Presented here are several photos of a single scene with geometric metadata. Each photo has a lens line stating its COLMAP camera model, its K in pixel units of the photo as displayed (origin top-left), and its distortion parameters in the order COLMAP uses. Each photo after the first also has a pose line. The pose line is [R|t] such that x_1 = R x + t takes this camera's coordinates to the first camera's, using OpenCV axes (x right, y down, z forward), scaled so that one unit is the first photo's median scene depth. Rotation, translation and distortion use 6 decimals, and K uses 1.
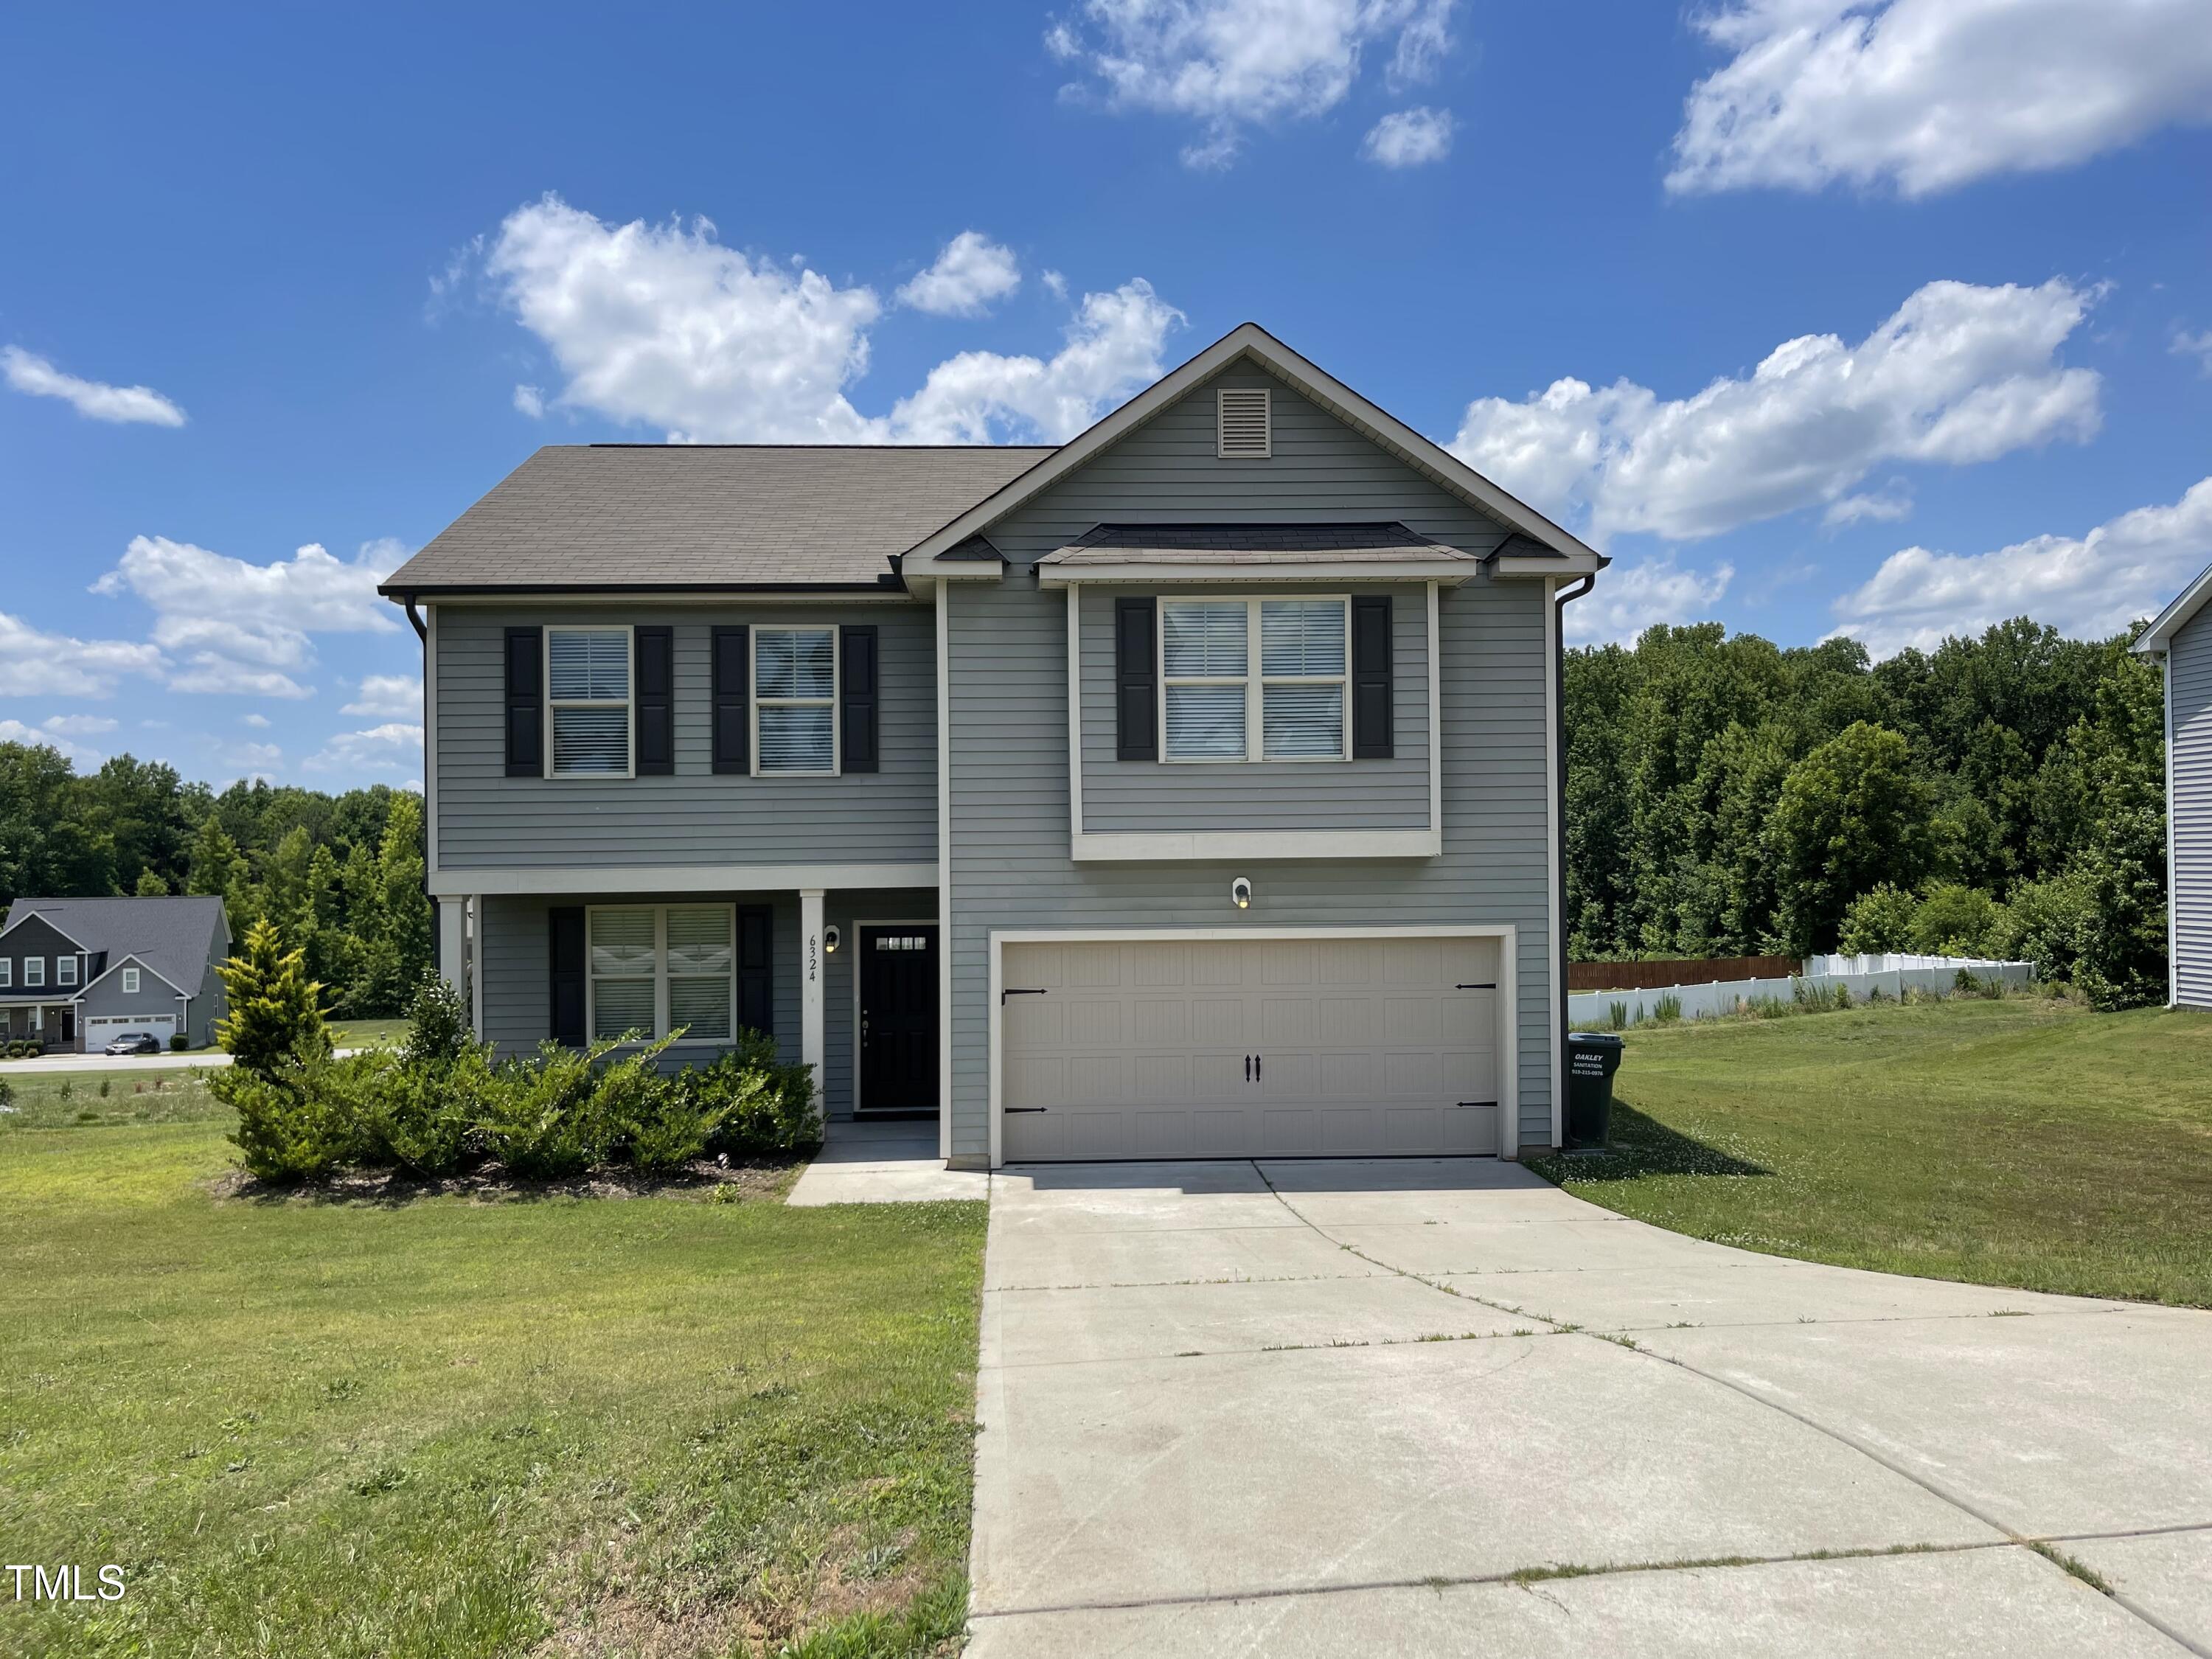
lens RADIAL K [[1668.9, 0, 1121.4], [0, 1668.9, 826.4], [0, 0, 1]] dist [0.073612, -0.096418]
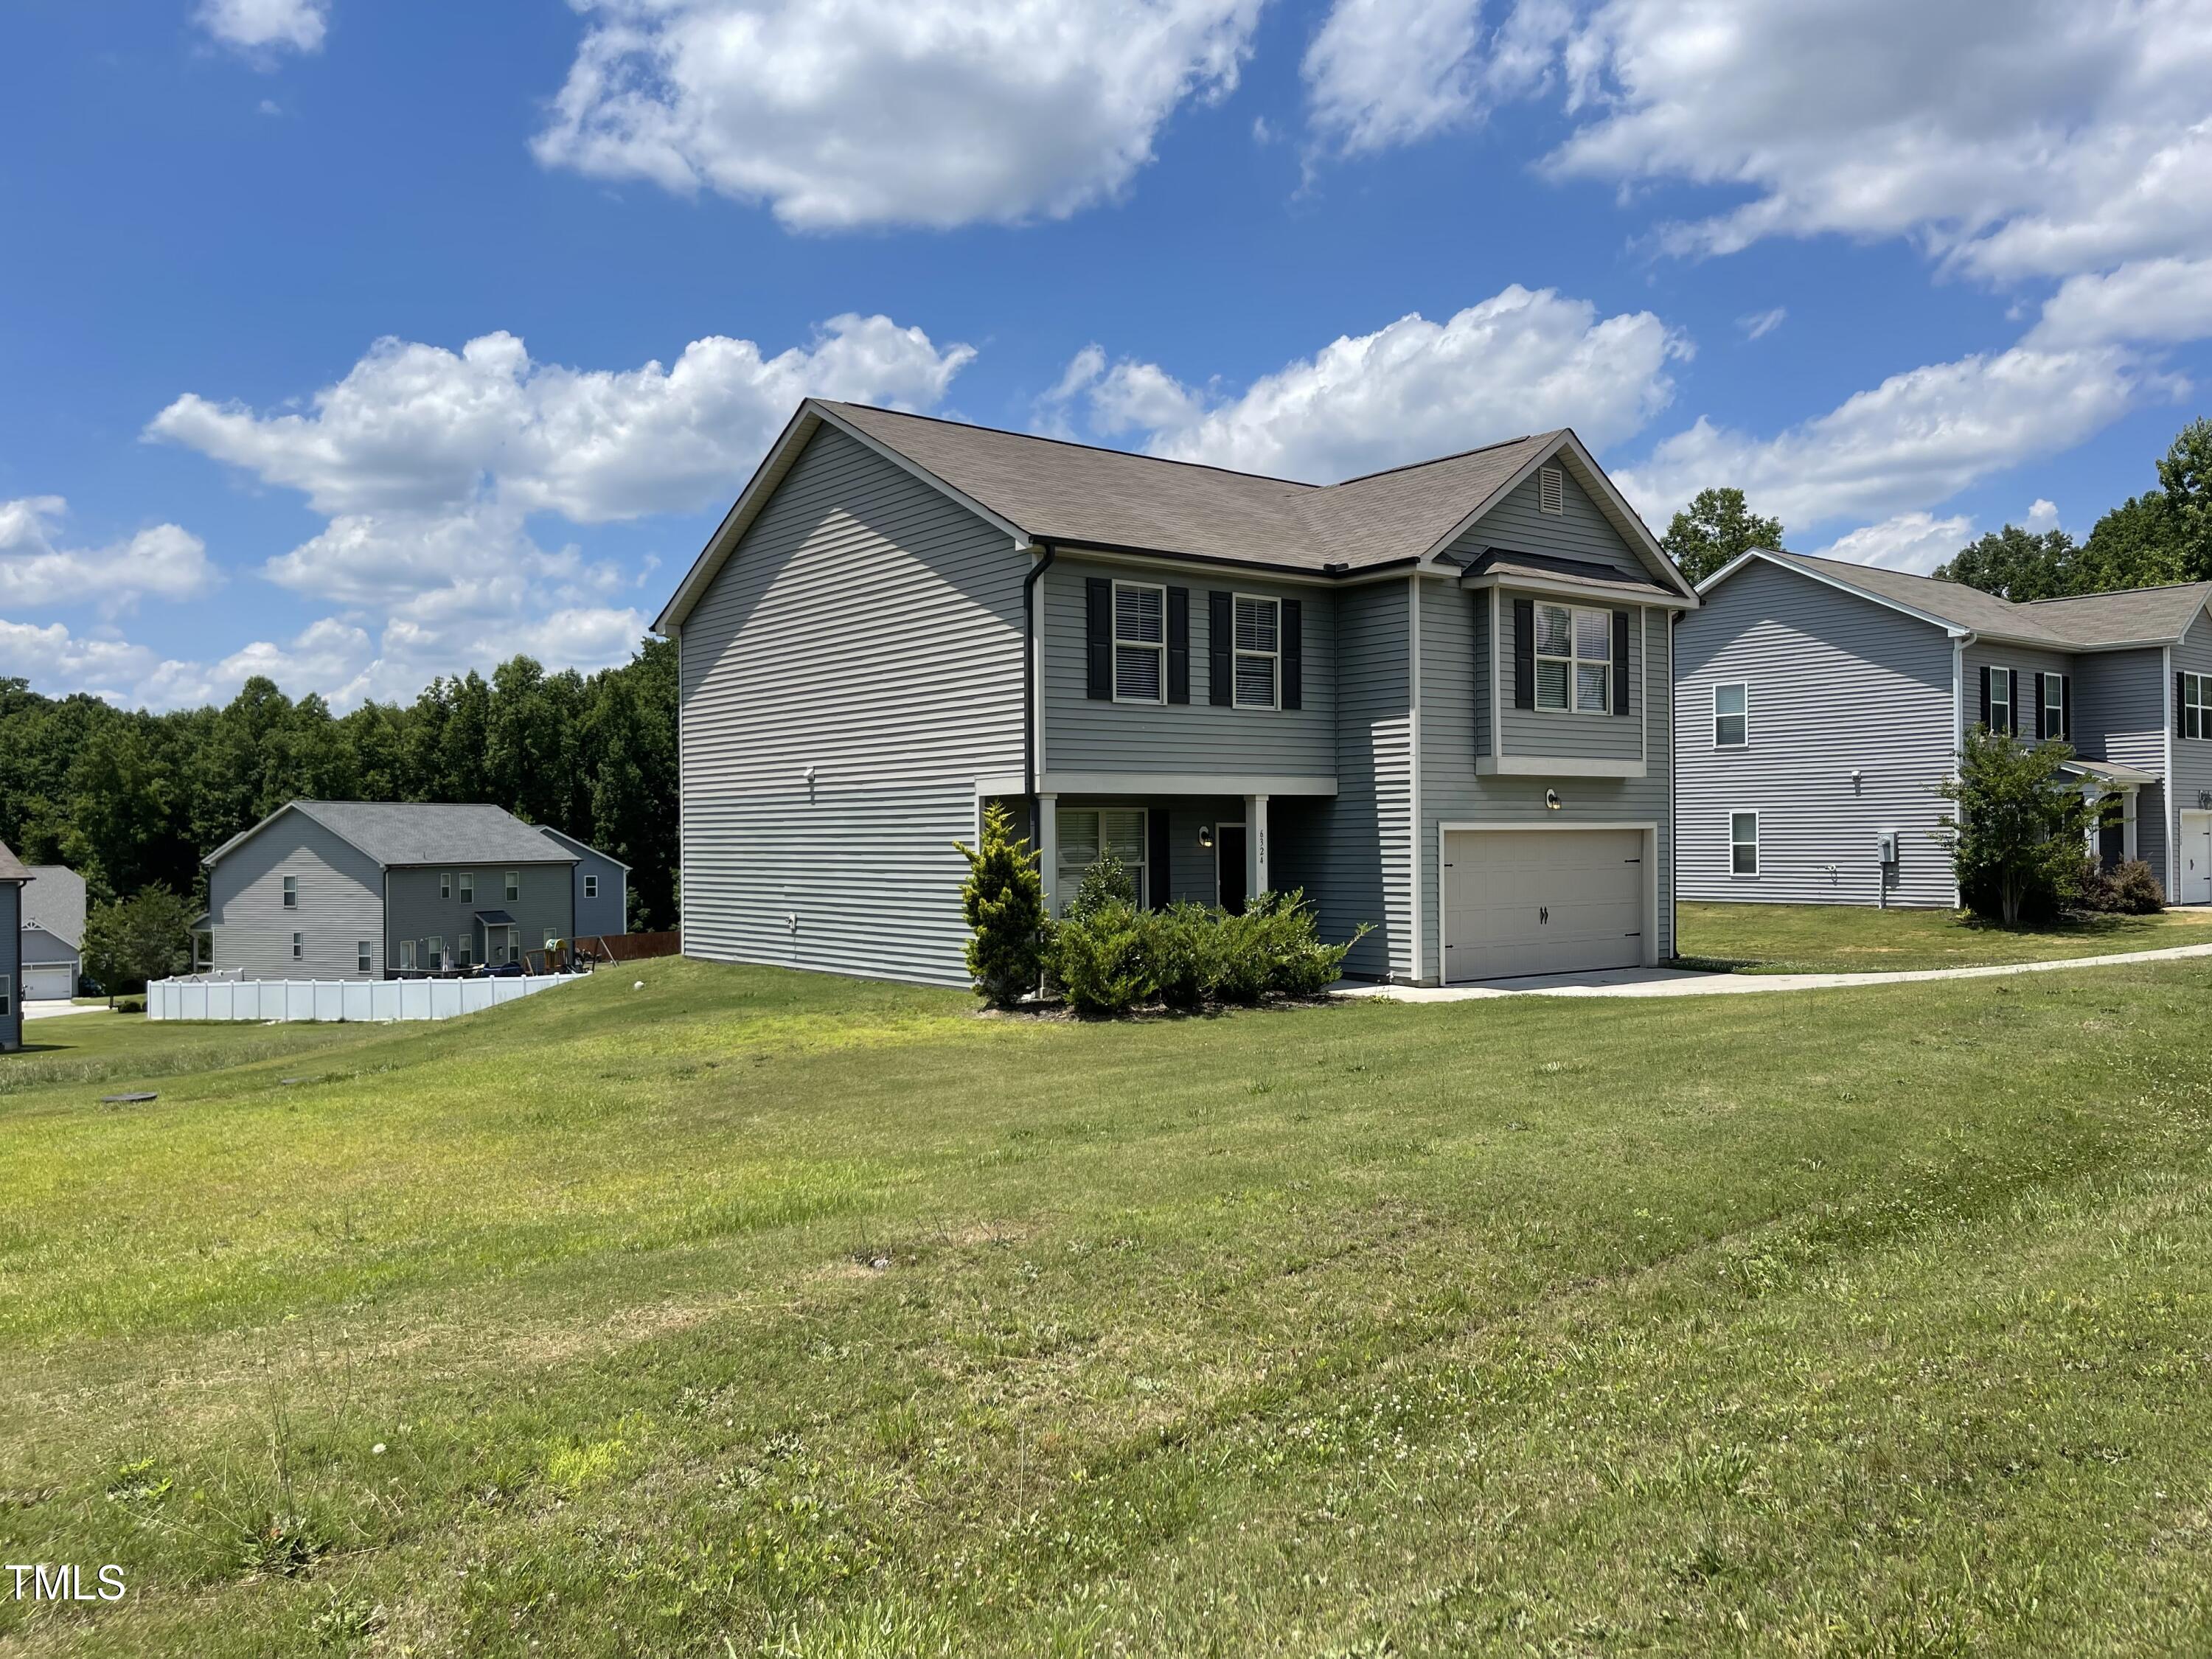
lens RADIAL K [[1671.3, 0, 1120.6], [0, 1671.3, 816.9], [0, 0, 1]] dist [0.068719, -0.088057]
pose [[0.814564, 0.011740, 0.579955, -1.072461], [-0.012689, 0.999917, -0.002420, 0.060946], [-0.579935, -0.005388, 0.814645, -0.018783]]
